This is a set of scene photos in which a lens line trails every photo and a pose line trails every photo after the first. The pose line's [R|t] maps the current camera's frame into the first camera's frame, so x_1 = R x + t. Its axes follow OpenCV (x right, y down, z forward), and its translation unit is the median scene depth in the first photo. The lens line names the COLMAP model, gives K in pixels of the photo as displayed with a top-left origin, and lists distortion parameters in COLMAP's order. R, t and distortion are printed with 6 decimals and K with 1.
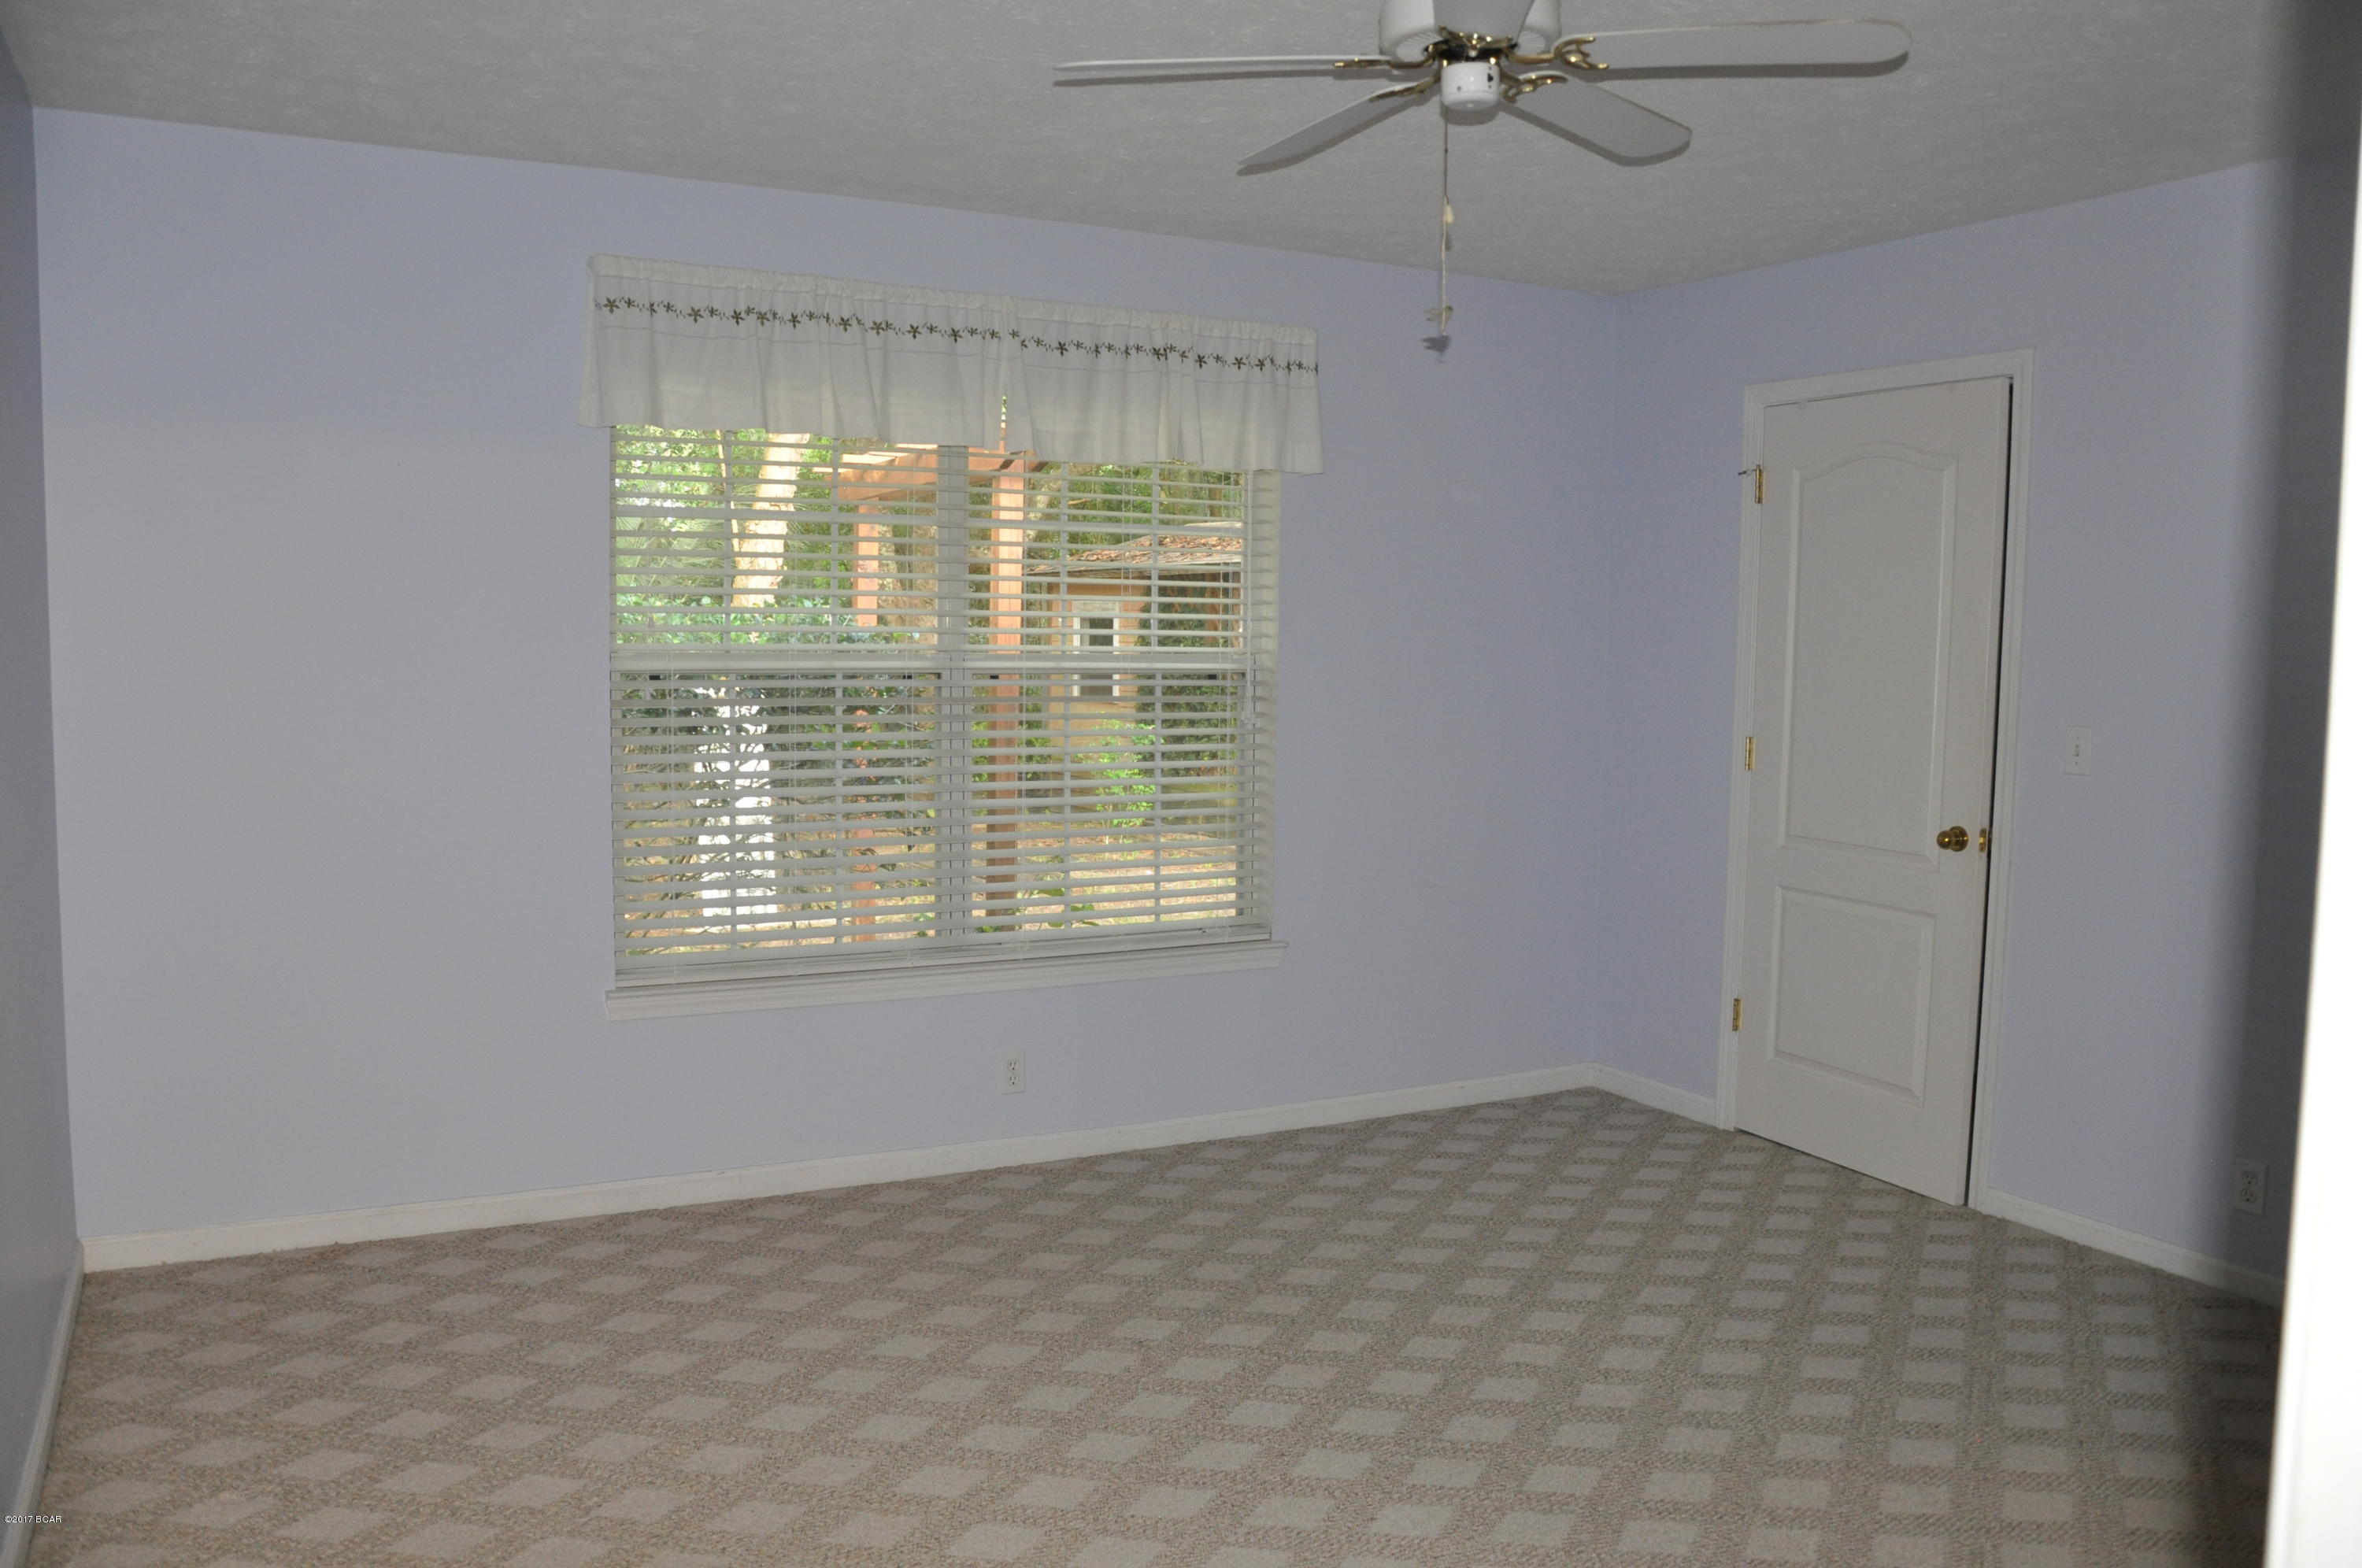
lens RADIAL K [[1806.5, 0, 1173.9], [0, 1806.5, 787.3], [0, 0, 1]] dist [-0.155638, 0.123002]
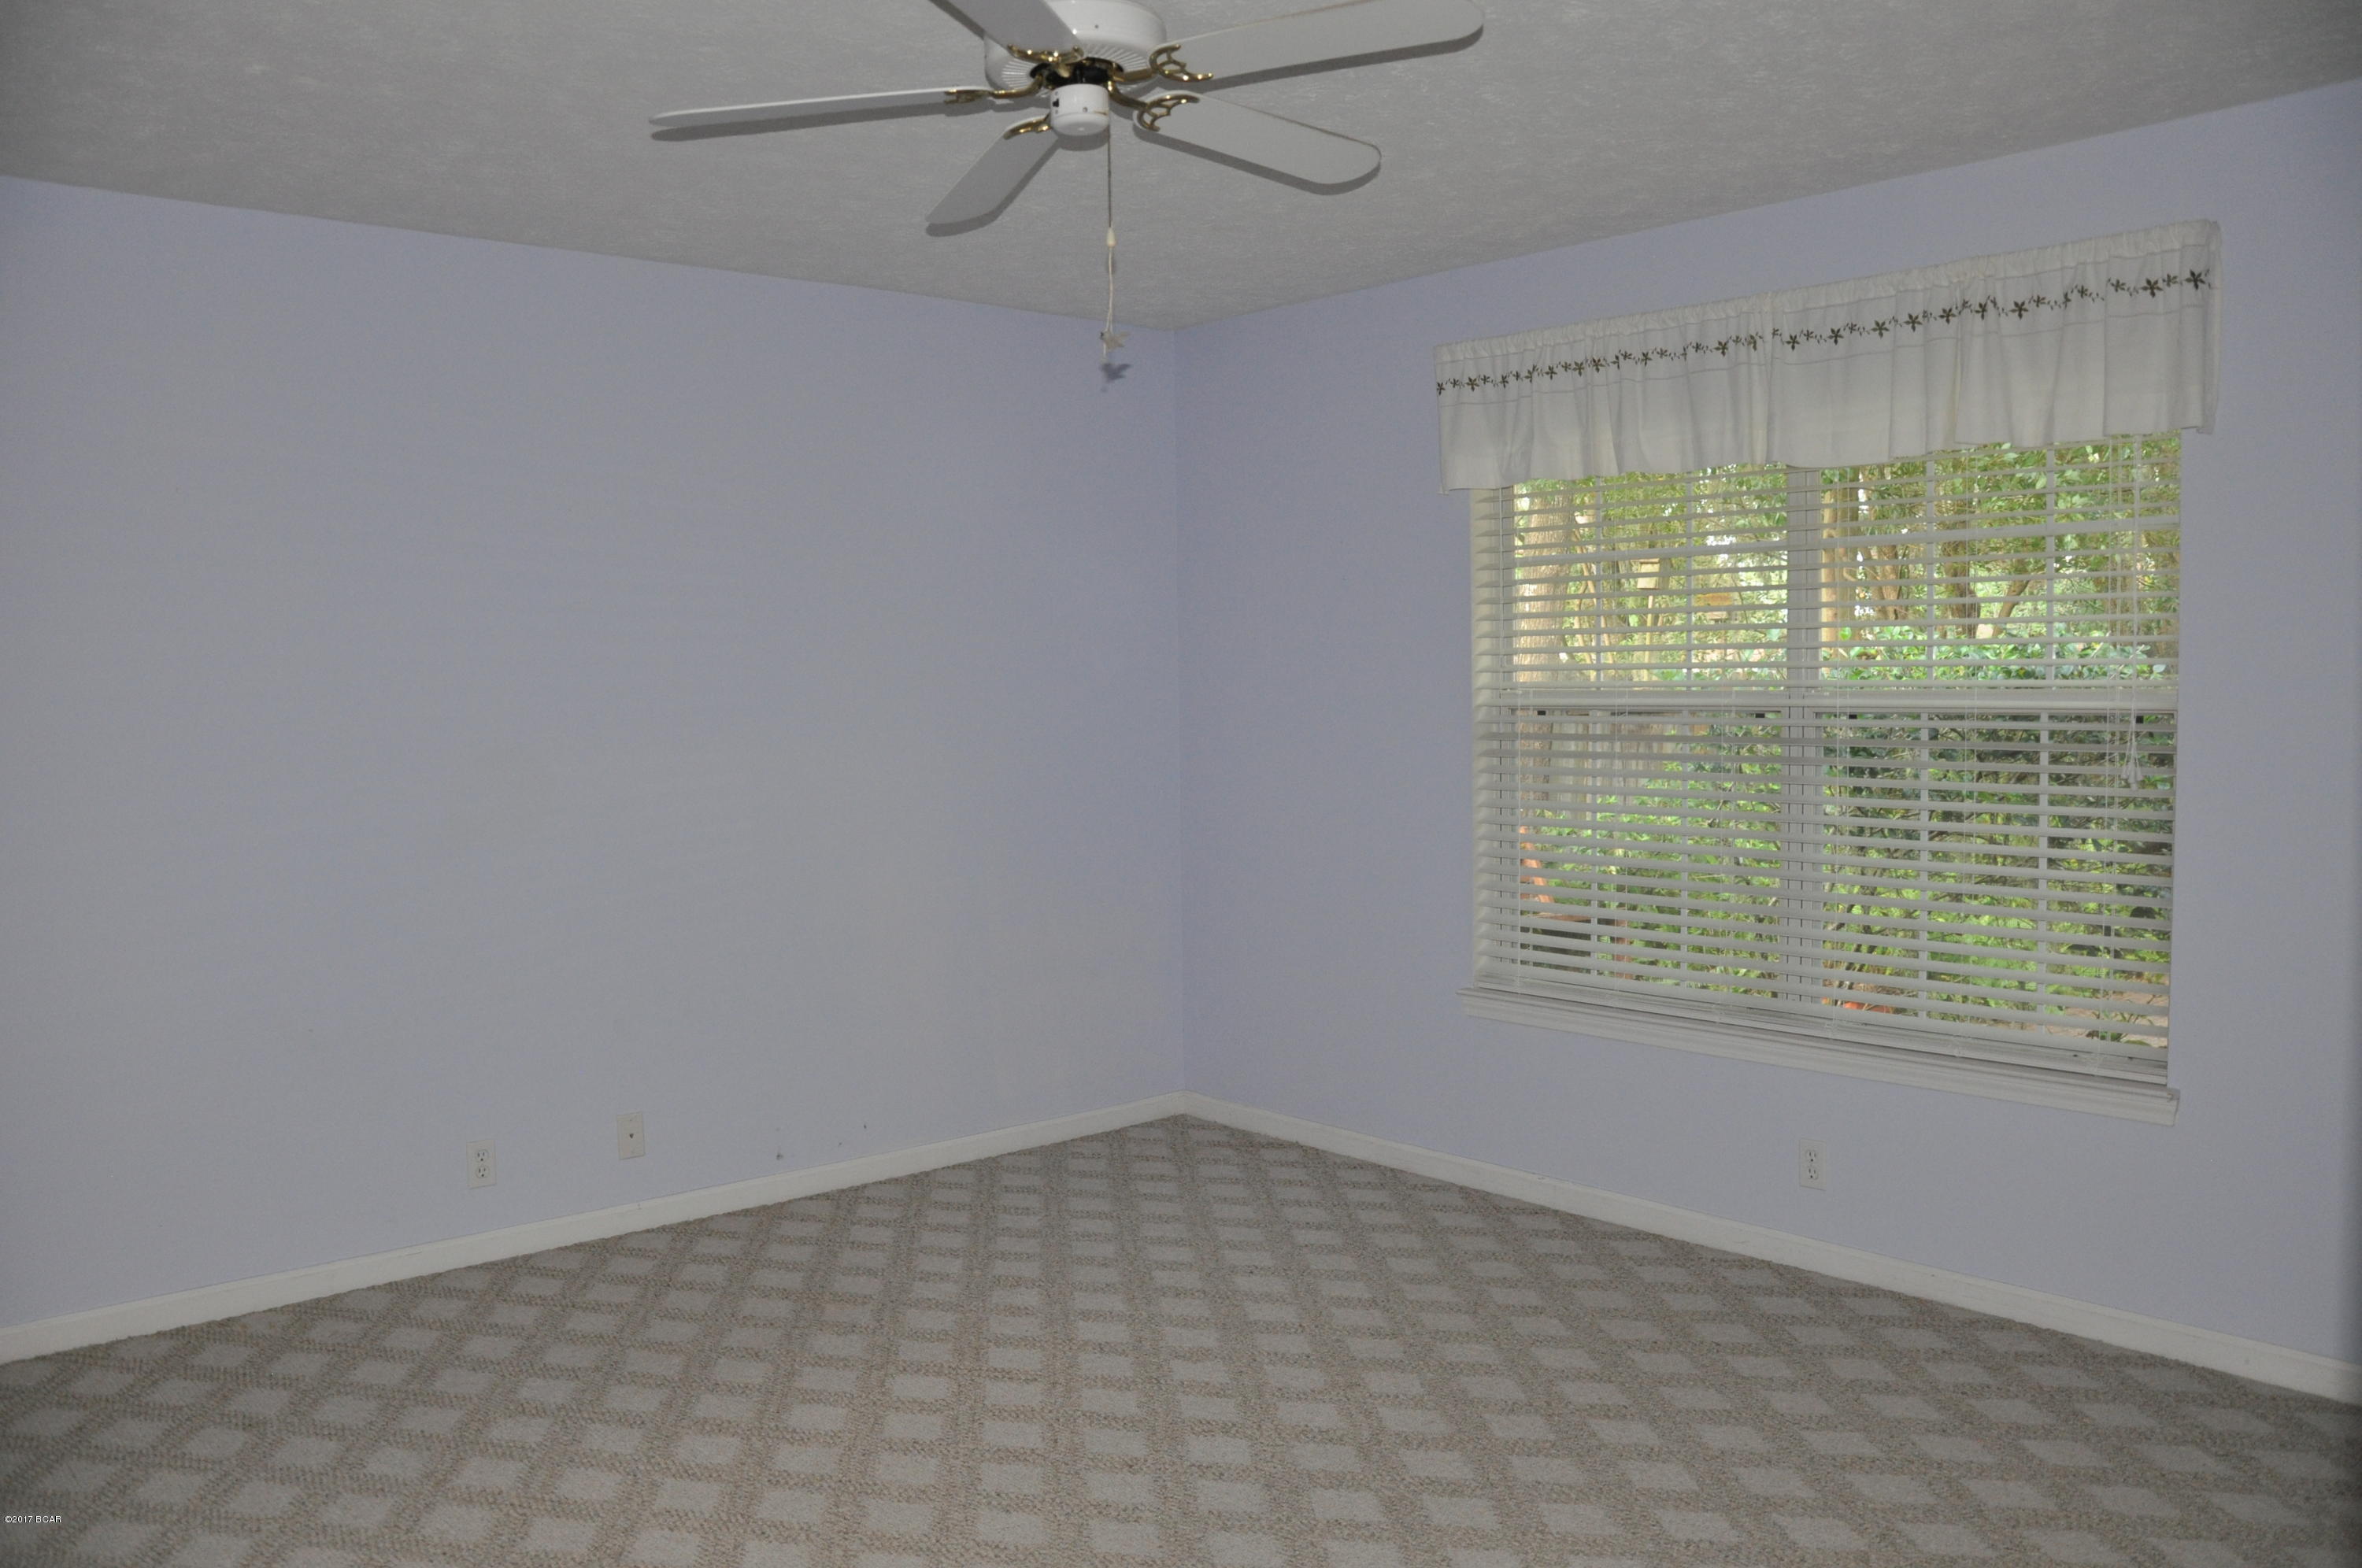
lens RADIAL K [[1806.5, 0, 1173.9], [0, 1806.5, 787.3], [0, 0, 1]] dist [-0.155638, 0.123002]
pose [[0.250440, 0.043898, -0.967136, 0.766855], [-0.066065, 0.997418, 0.028165, -0.034183], [0.965875, 0.056841, 0.252694, 0.544843]]
